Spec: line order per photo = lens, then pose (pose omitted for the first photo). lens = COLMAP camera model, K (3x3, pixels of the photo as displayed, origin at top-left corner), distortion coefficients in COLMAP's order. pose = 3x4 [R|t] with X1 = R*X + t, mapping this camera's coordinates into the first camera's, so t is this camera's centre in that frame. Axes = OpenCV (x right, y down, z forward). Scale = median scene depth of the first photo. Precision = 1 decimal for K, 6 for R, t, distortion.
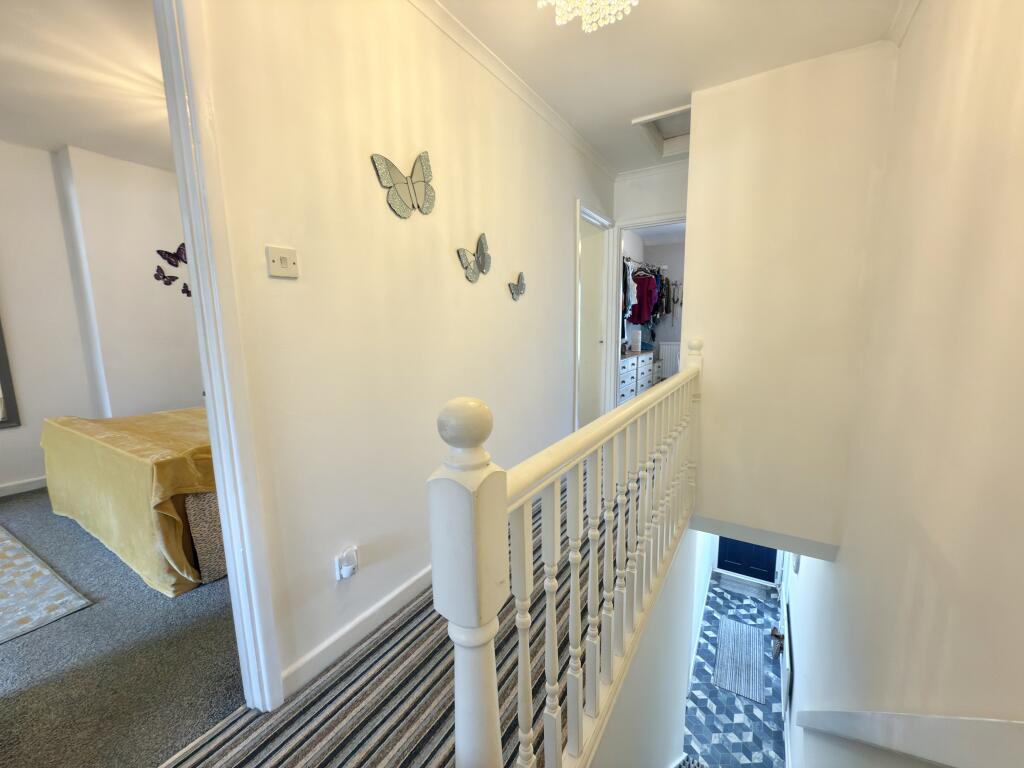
lens RADIAL K [[409.1, 0, 512.1], [0, 409.1, 381.0], [0, 0, 1]] dist [0.000831, 0.000230]
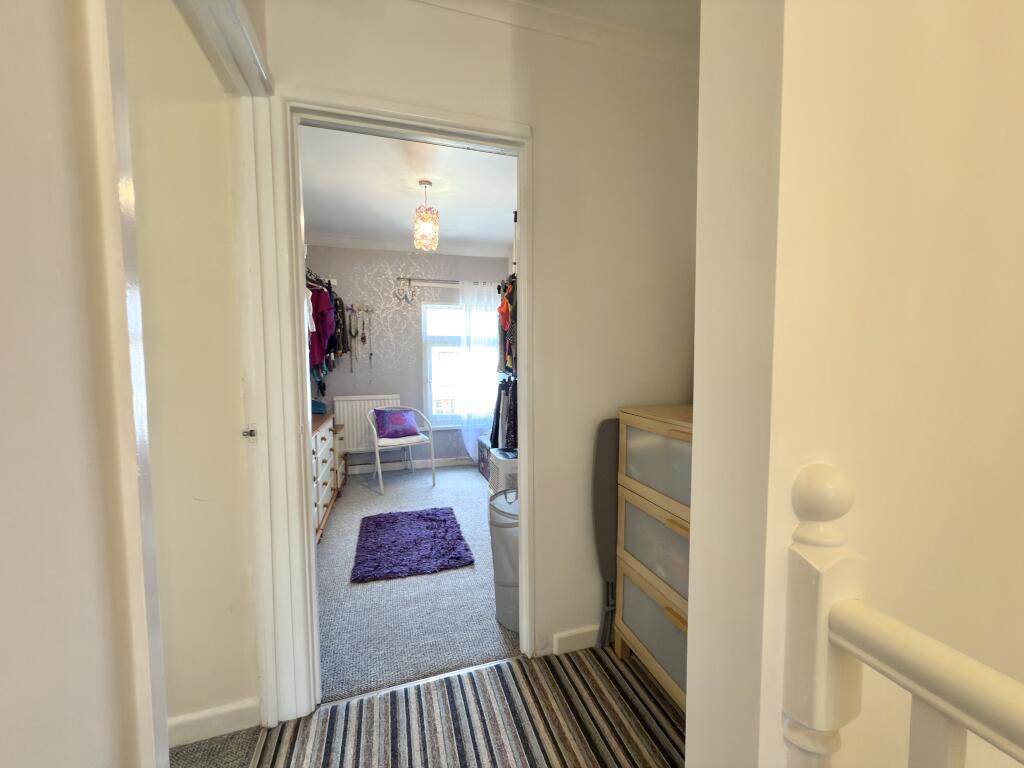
lens RADIAL K [[409.1, 0, 512.2], [0, 409.1, 382.2], [0, 0, 1]] dist [0.000831, 0.000230]
pose [[0.660116, -0.032879, 0.750444, 0.071540], [0.104644, 0.993325, -0.048528, -0.062055], [-0.743839, 0.110563, 0.659150, 0.395011]]
